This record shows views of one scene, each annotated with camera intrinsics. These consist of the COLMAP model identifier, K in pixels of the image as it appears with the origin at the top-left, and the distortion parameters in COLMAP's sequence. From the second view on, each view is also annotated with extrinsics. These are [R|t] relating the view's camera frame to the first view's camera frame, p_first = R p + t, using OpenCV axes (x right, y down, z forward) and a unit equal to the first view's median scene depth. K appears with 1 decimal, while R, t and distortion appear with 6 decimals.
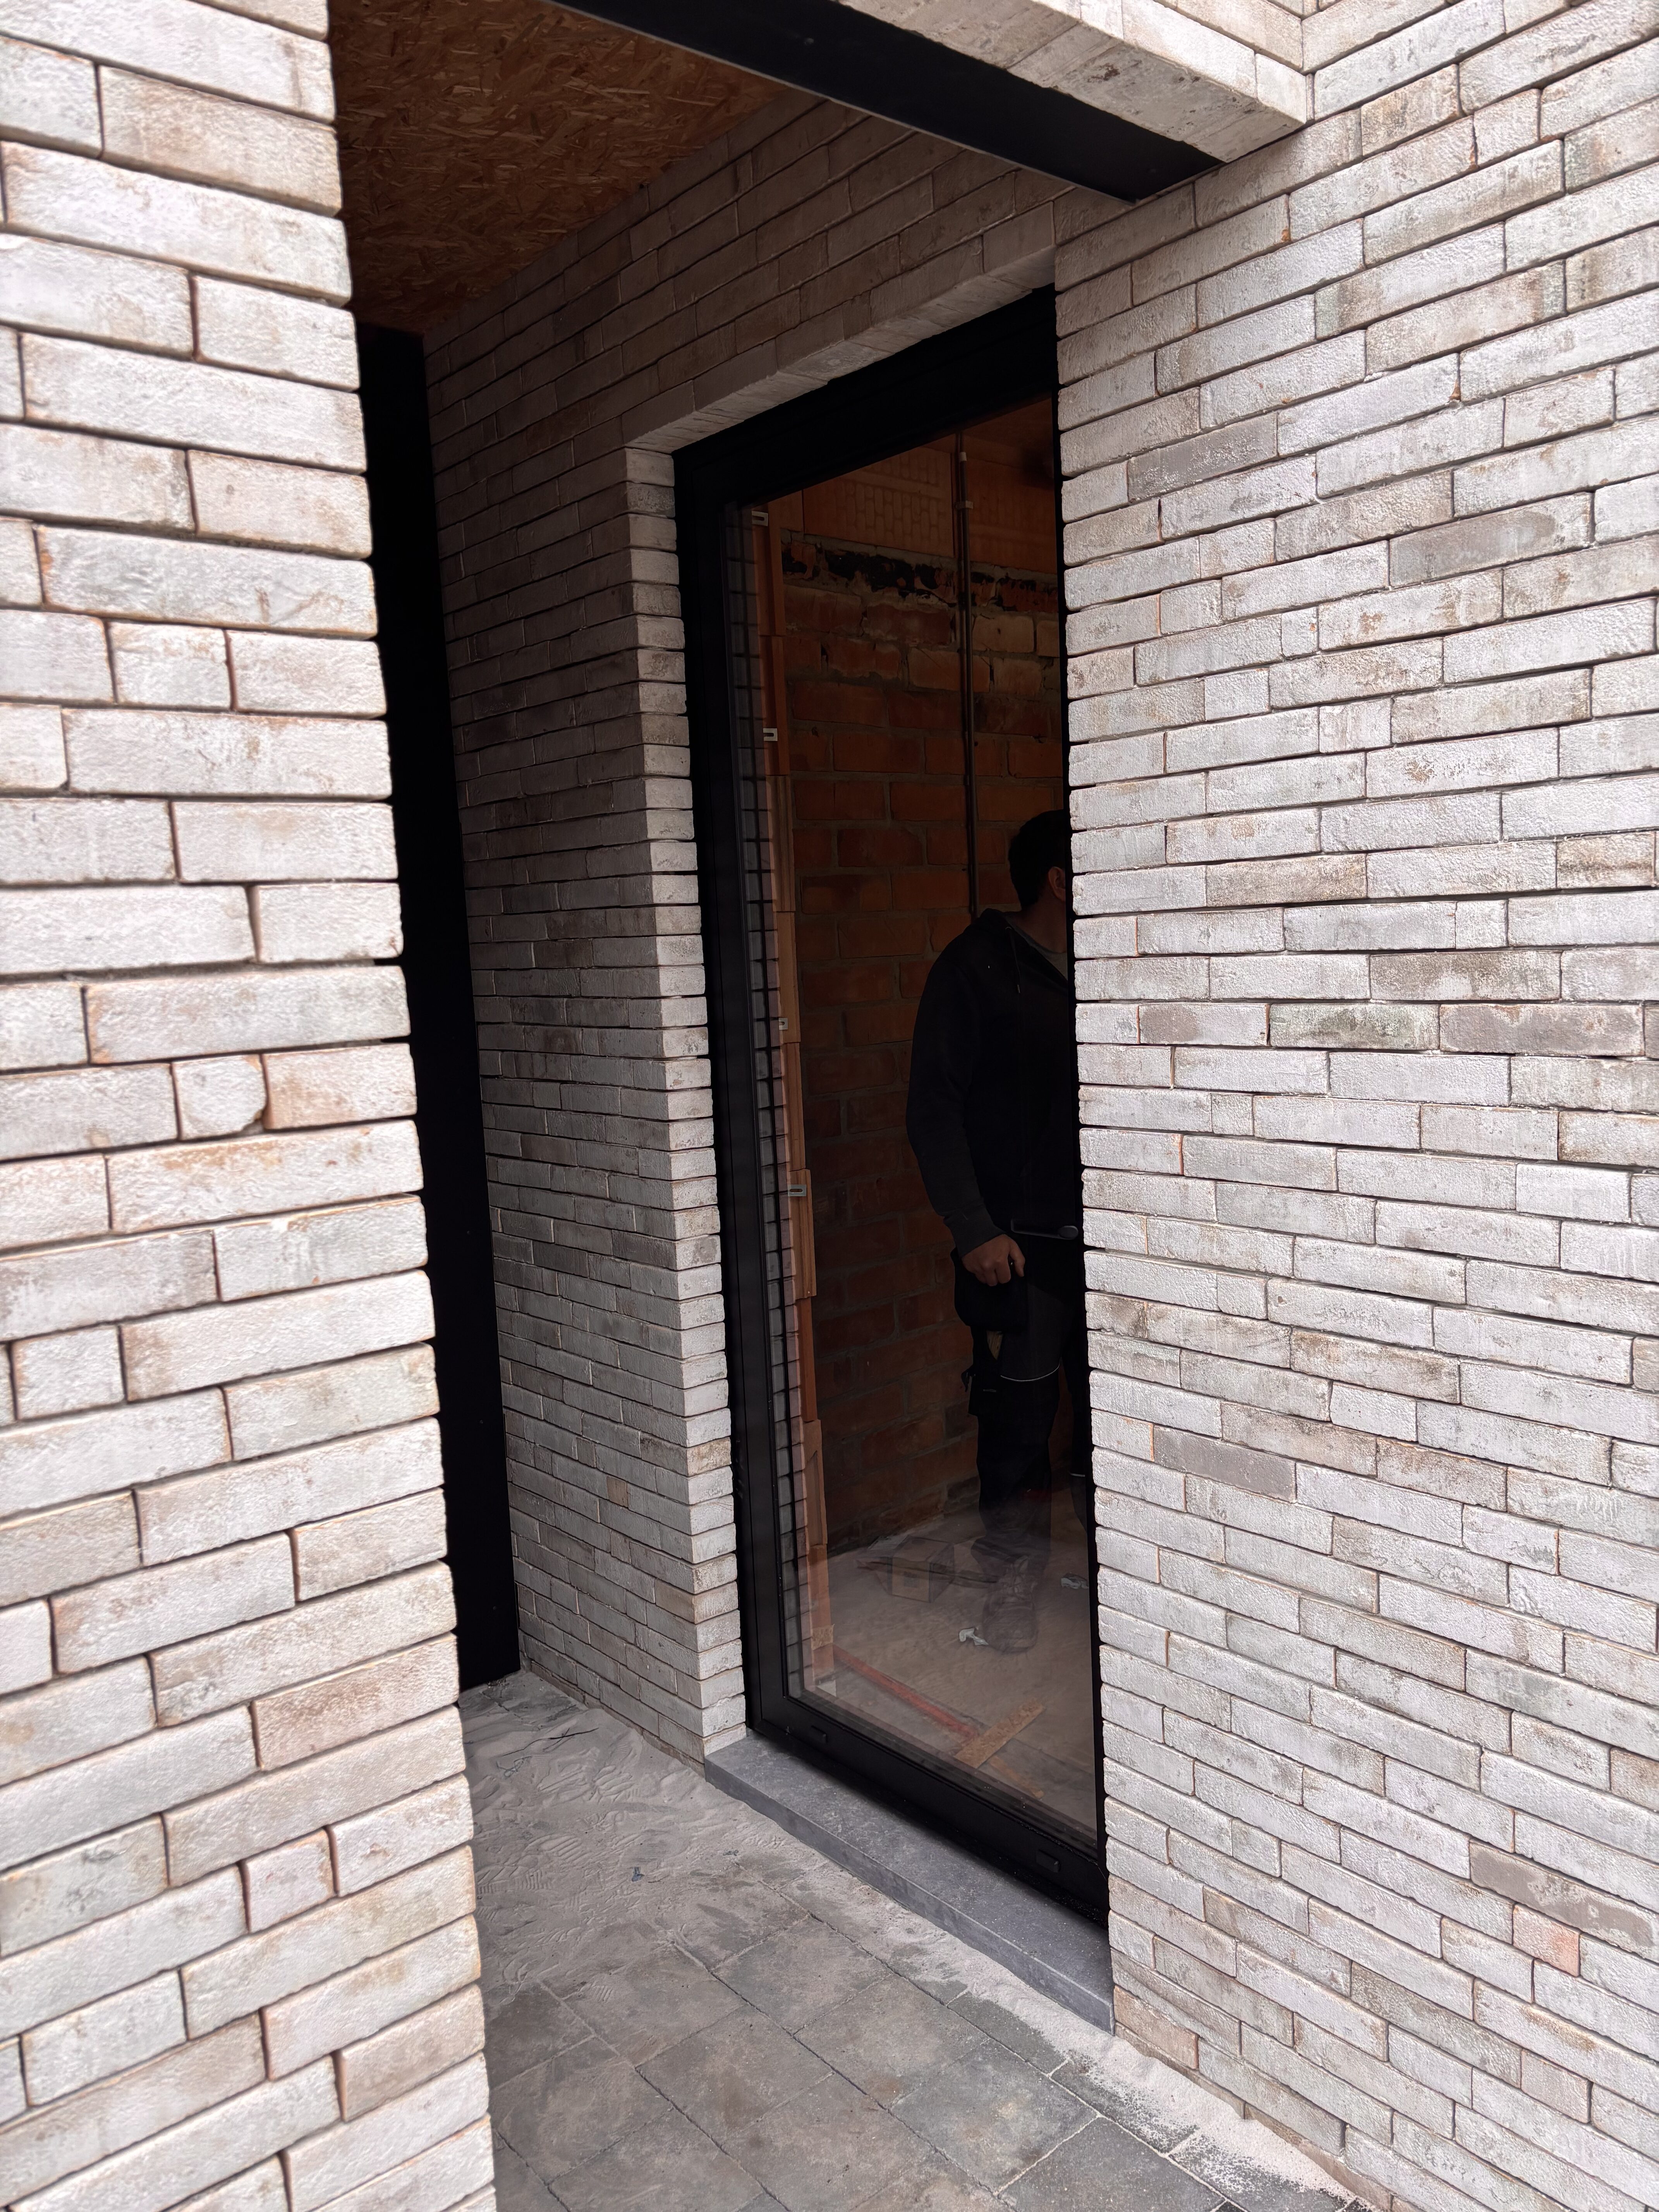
lens RADIAL K [[1643.4, 0, 810.4], [0, 1643.4, 1116.6], [0, 0, 1]] dist [0.023444, -0.027299]
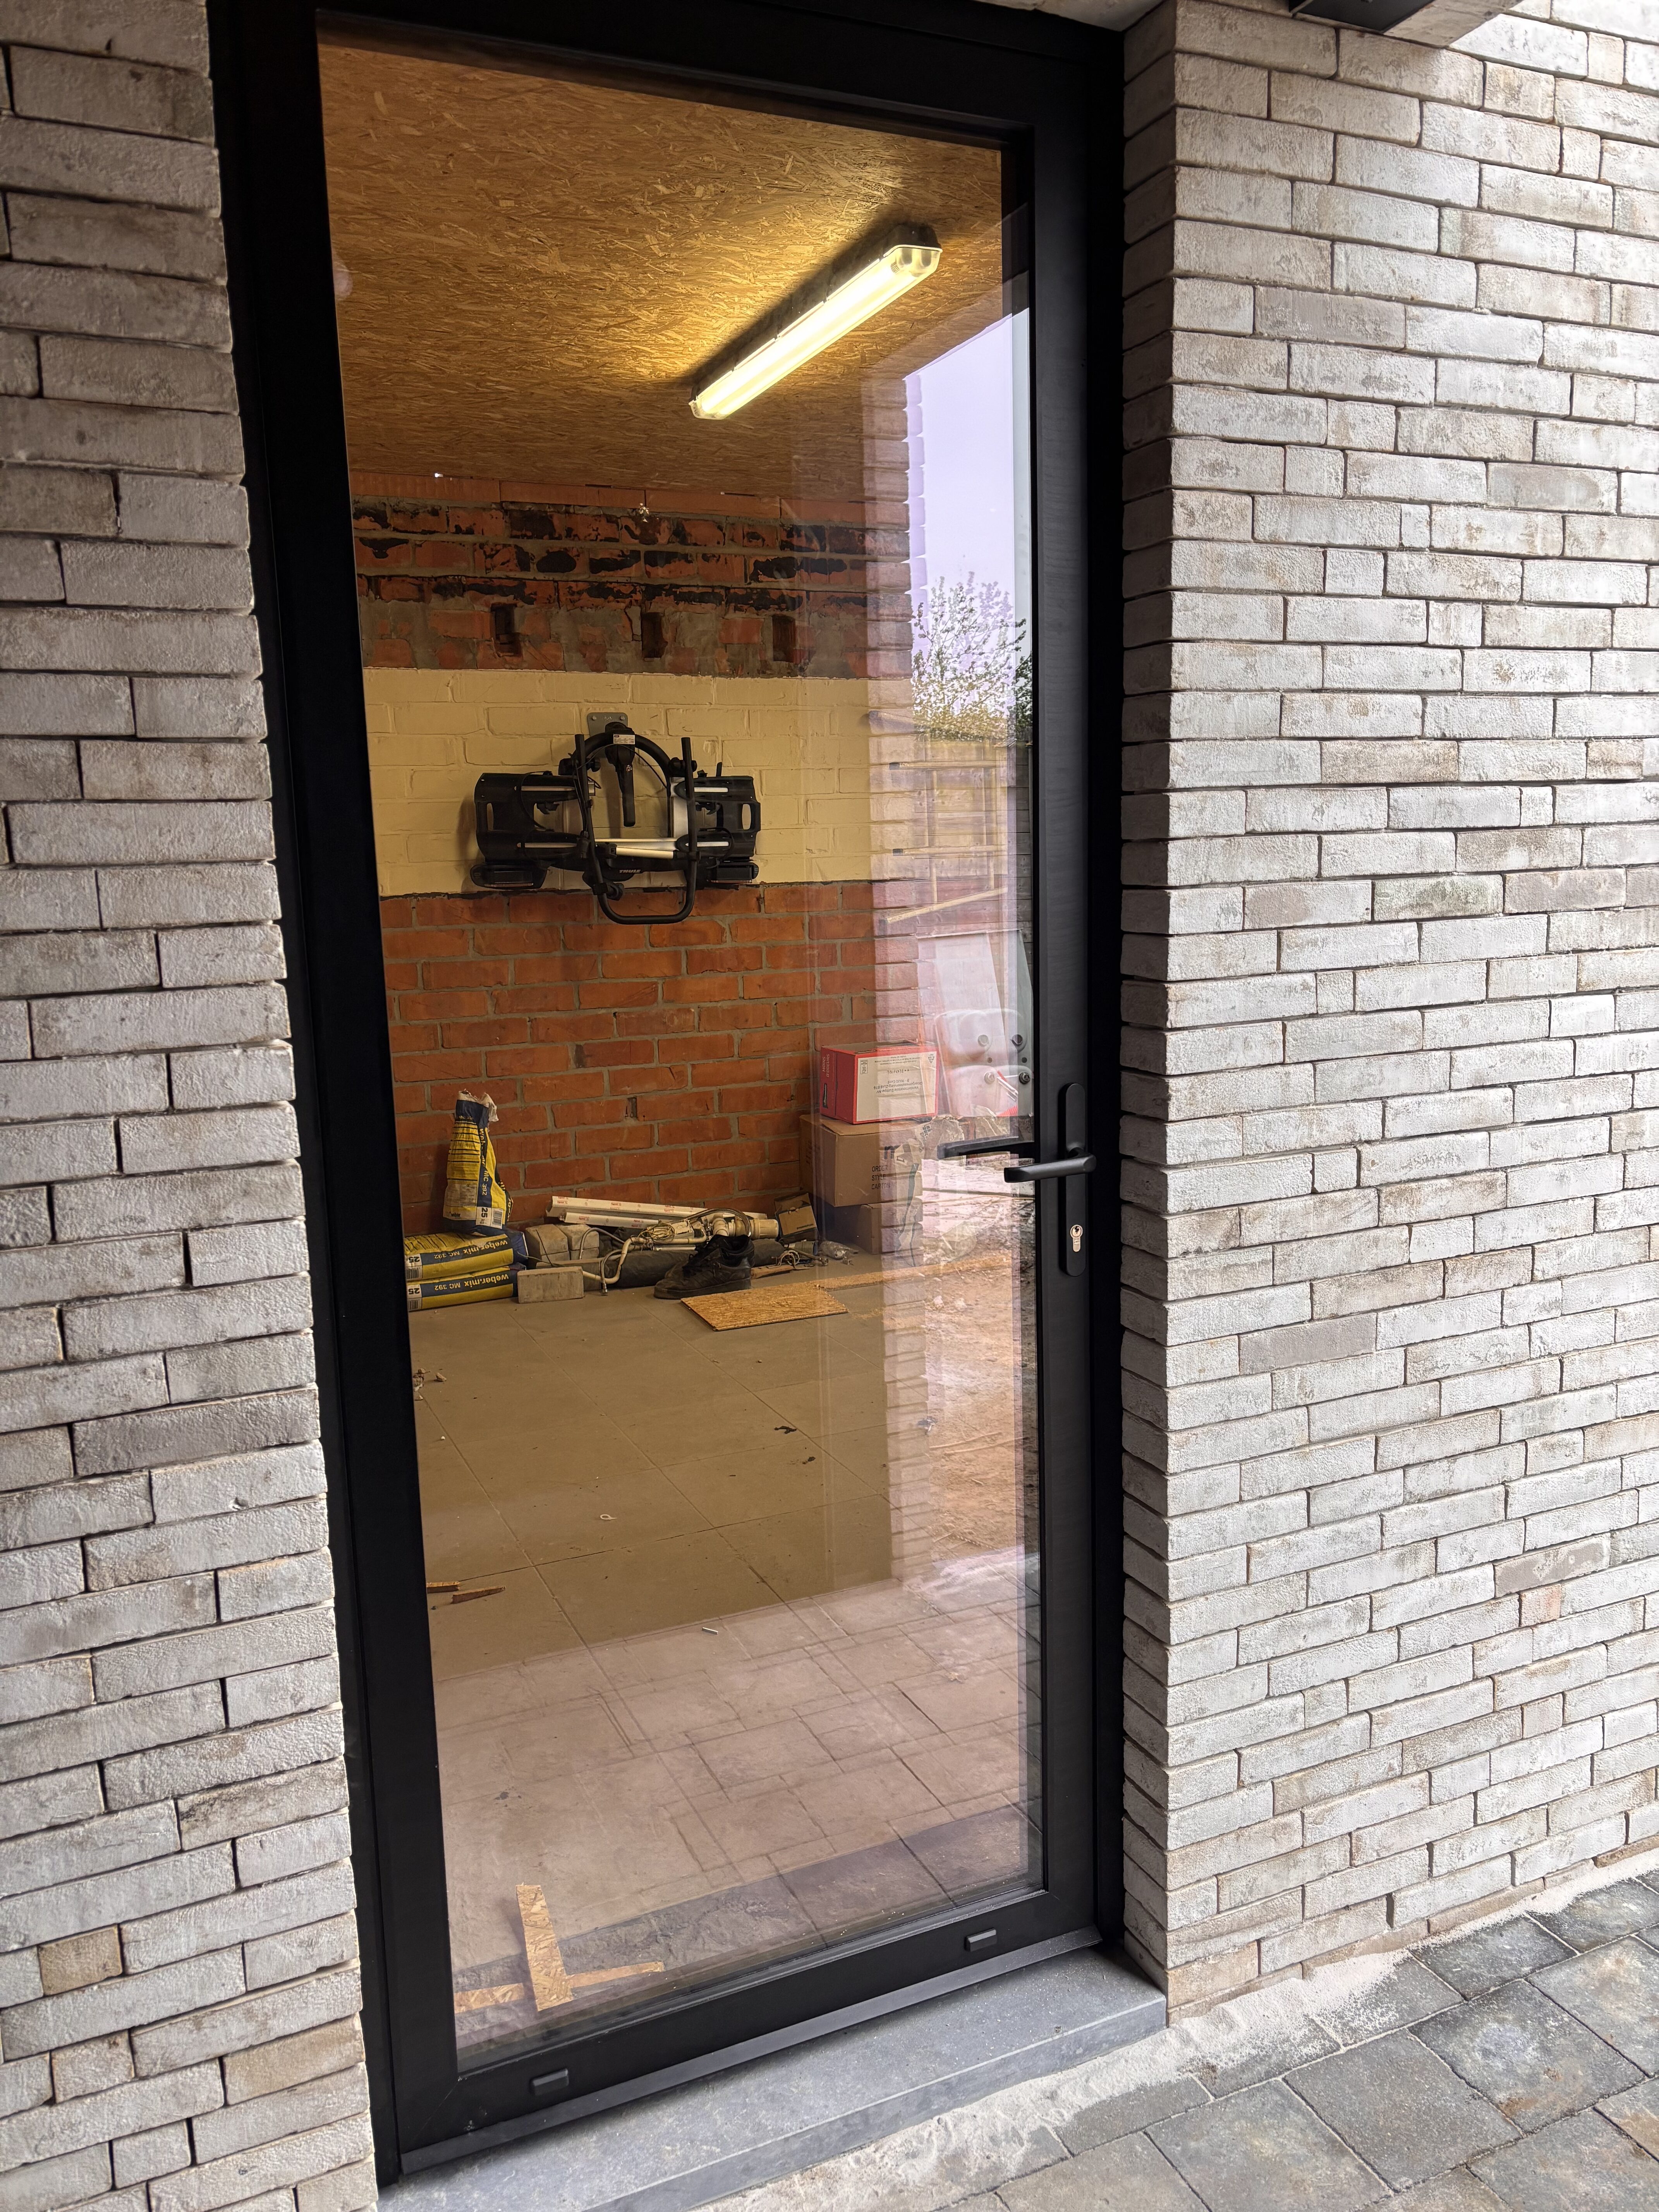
lens RADIAL K [[1643.4, 0, 826.9], [0, 1643.4, 1099.3], [0, 0, 1]] dist [0.023444, -0.027299]
pose [[0.274259, -0.110322, 0.955307, -0.855564], [0.123595, 0.989203, 0.078754, -0.058270], [-0.953680, 0.096472, 0.284933, 1.084793]]
